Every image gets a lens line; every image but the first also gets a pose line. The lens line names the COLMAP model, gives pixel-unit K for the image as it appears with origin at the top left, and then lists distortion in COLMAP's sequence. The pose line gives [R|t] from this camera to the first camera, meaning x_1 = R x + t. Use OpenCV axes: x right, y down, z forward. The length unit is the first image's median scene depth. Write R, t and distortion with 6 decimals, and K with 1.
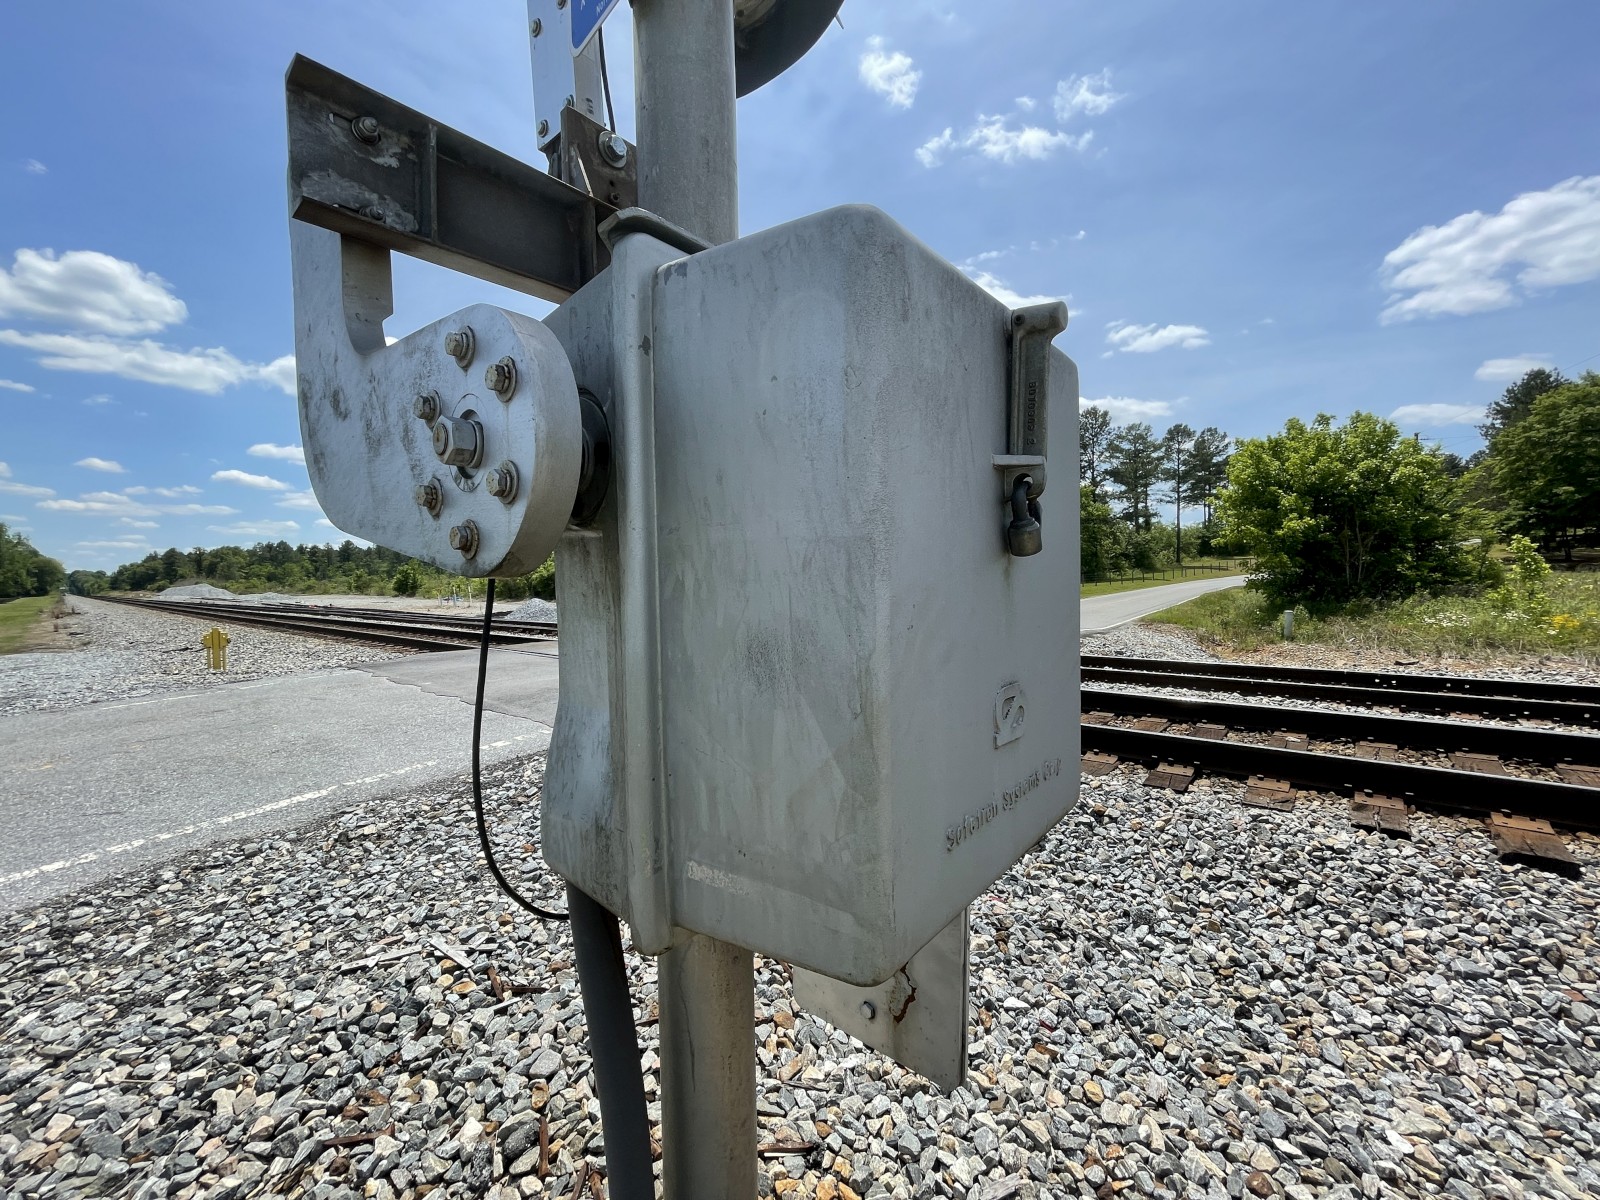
lens RADIAL K [[626.7, 0, 886.8], [0, 626.7, 616.3], [0, 0, 1]] dist [-0.007739, 0.000191]
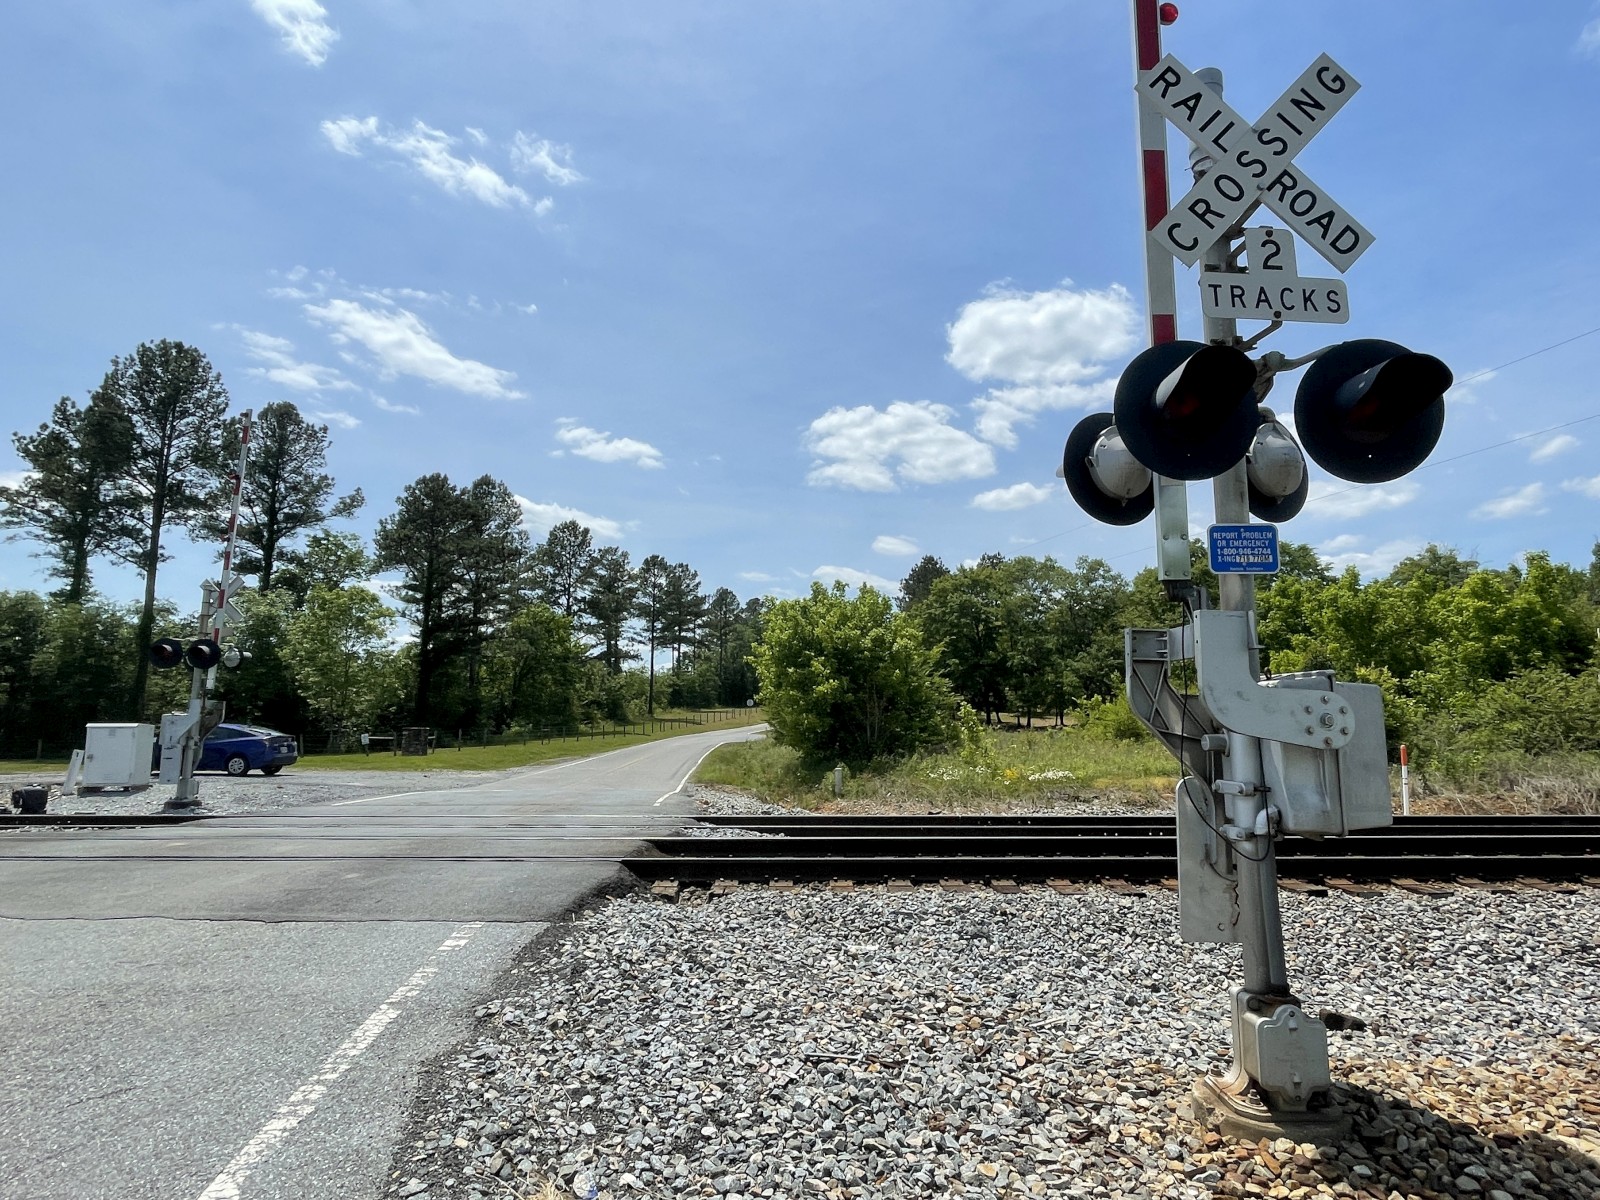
lens RADIAL K [[886.9, 0, 823.2], [0, 886.9, 600.5], [0, 0, 1]] dist [-0.000191, -0.001293]
pose [[0.728731, 0.112382, 0.675516, -0.188033], [0.026158, 0.981154, -0.191448, -0.001154], [-0.684300, 0.157185, 0.712058, -0.034325]]
